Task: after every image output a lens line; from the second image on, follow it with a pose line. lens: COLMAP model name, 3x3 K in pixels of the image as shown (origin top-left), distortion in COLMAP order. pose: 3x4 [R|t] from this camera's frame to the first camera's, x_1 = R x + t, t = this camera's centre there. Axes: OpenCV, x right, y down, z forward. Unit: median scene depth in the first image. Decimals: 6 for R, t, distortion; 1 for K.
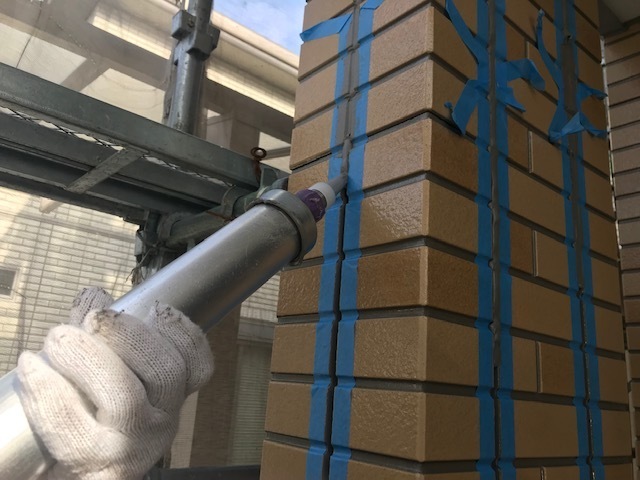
lens RADIAL K [[536.0, 0, 317.9], [0, 536.0, 237.6], [0, 0, 1]] dist [0.020654, -0.008302]
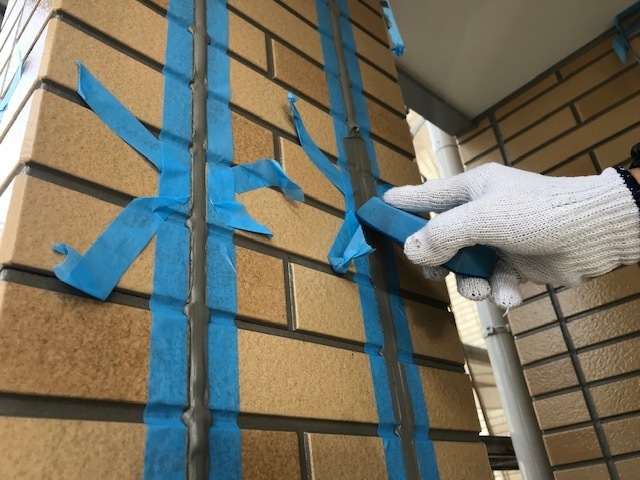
lens RADIAL K [[536.0, 0, 321.8], [0, 536.0, 239.7], [0, 0, 1]] dist [0.020654, -0.008302]
pose [[0.983845, -0.127686, 0.125480, 0.359963], [0.152658, 0.964502, -0.215478, -0.082919], [-0.093512, 0.231152, 0.968413, 0.377514]]
